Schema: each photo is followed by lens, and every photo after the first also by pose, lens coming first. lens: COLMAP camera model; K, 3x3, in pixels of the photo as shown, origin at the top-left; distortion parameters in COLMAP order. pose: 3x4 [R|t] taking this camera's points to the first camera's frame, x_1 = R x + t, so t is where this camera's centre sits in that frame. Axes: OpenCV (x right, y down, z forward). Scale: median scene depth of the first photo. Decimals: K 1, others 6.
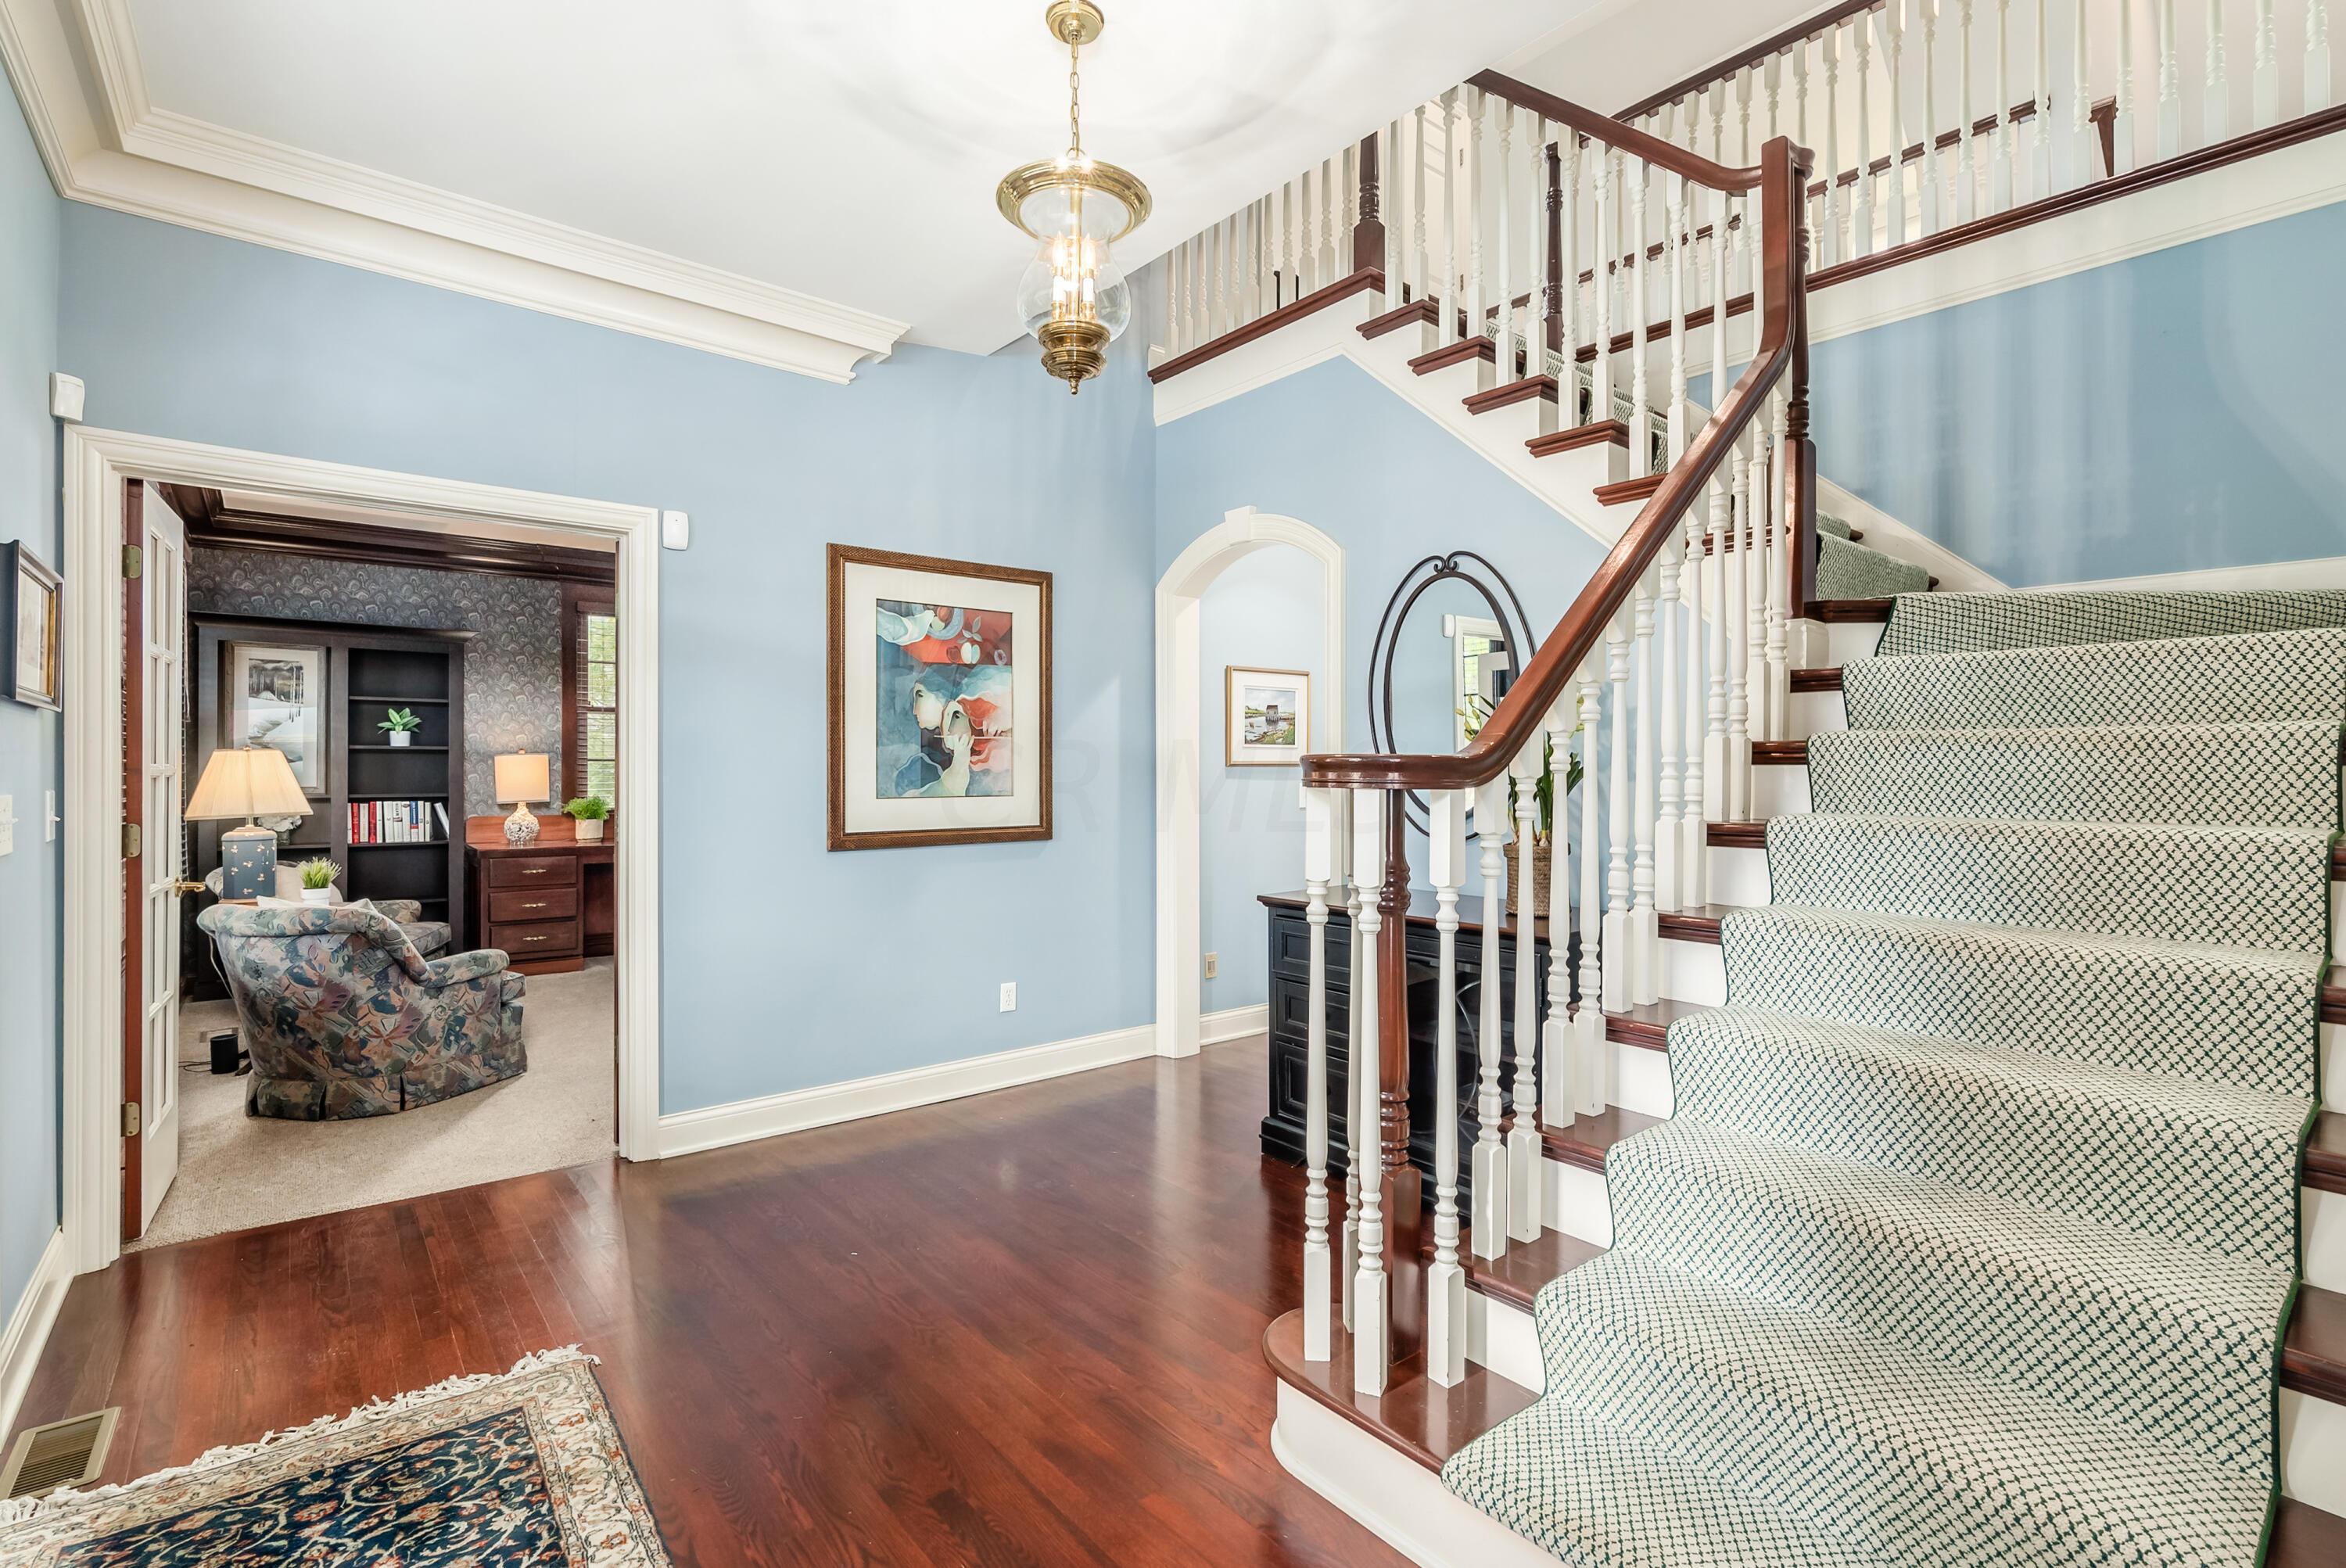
lens RADIAL K [[1091.1, 0, 1178.8], [0, 1091.1, 773.1], [0, 0, 1]] dist [0.000199, 0.001286]
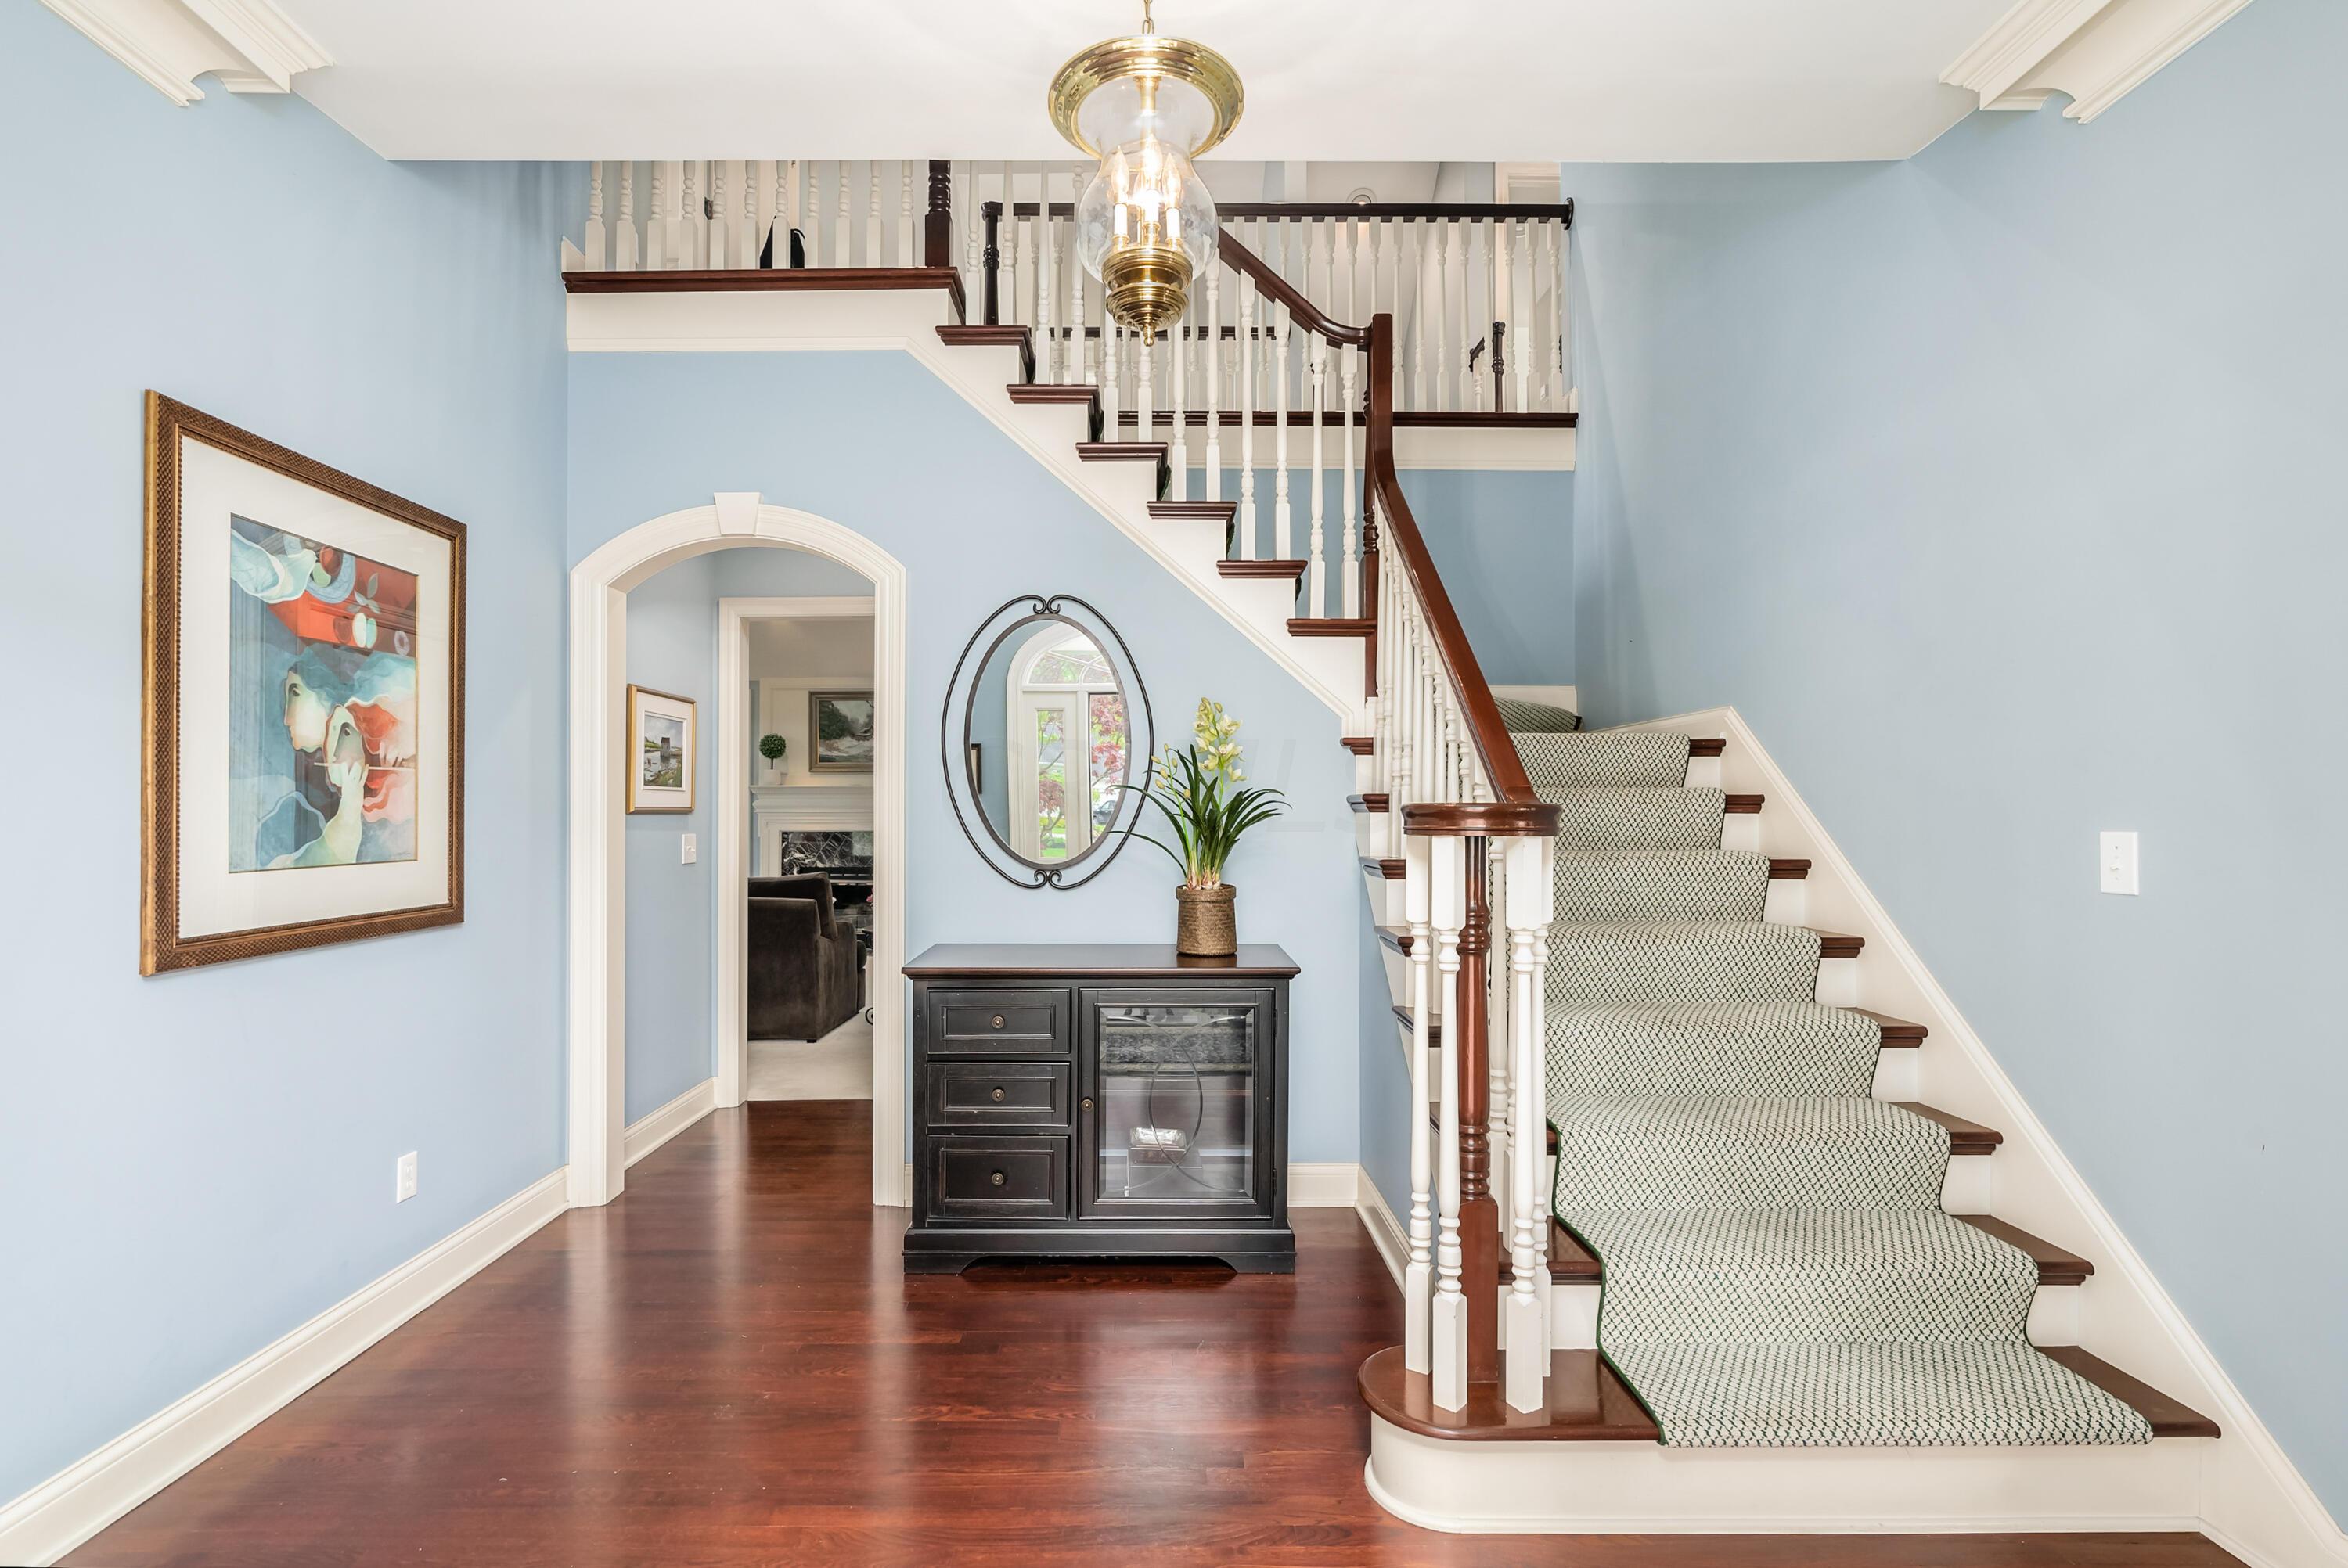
lens RADIAL K [[1091.9, 0, 1167.2], [0, 1091.9, 806.2], [0, 0, 1]] dist [0.000199, 0.001286]
pose [[0.634853, 0.004895, 0.772618, -0.388689], [0.004975, 0.999933, -0.010423, -0.002133], [-0.772617, 0.010461, 0.634786, 0.265133]]
